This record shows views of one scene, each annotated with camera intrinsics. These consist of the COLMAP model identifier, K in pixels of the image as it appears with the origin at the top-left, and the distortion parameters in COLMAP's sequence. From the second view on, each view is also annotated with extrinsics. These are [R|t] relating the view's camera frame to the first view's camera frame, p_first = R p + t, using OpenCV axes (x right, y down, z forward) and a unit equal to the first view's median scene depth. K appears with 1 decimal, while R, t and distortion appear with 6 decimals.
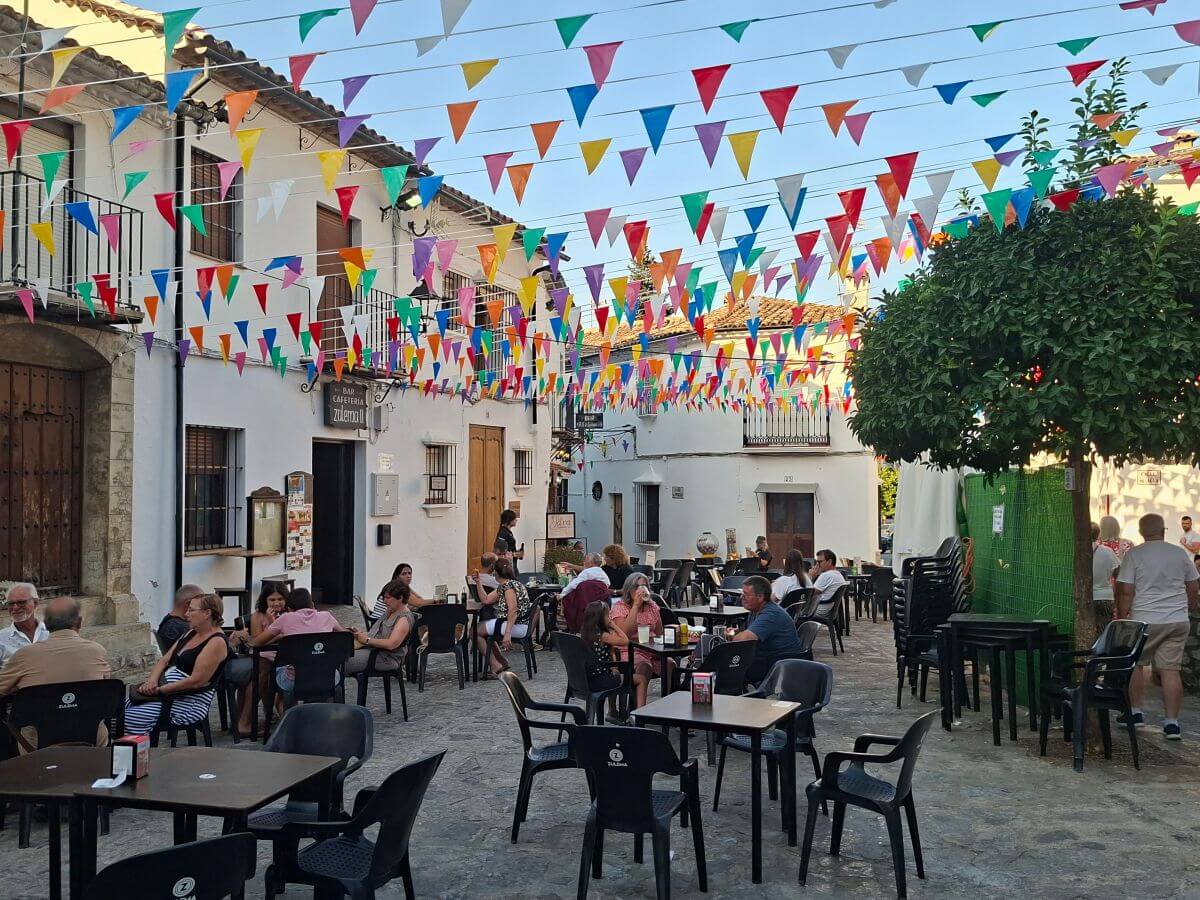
lens RADIAL K [[1008.5, 0, 600.0], [0, 1008.5, 450.0], [0, 0, 1]] dist [0.005579, 0.007677]
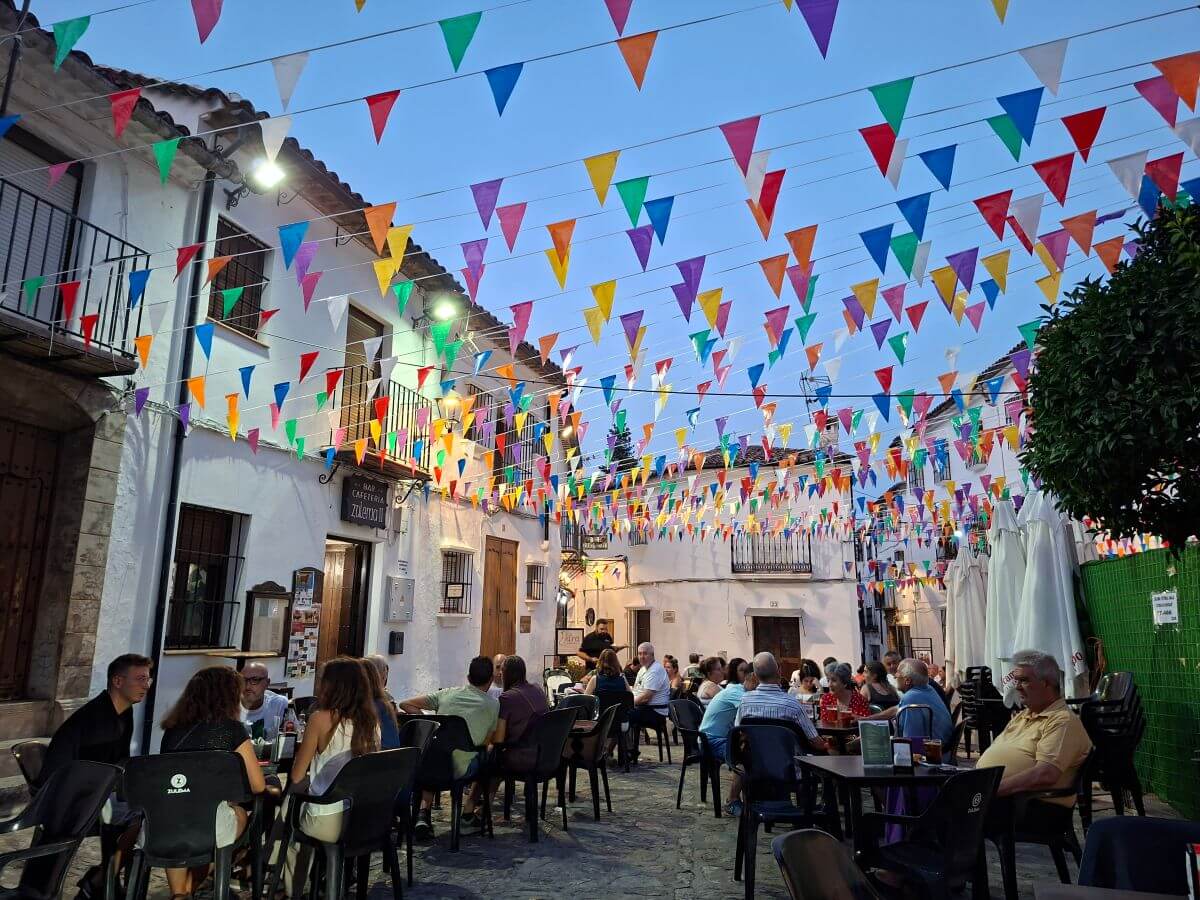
lens RADIAL K [[803.2, 0, 600.0], [0, 803.2, 450.0], [0, 0, 1]] dist [0.069788, -0.086831]
pose [[0.999242, 0.019783, 0.033524, -0.059040], [-0.013399, 0.983398, -0.180965, 0.047684], [-0.036547, 0.180379, 0.982918, 0.242427]]
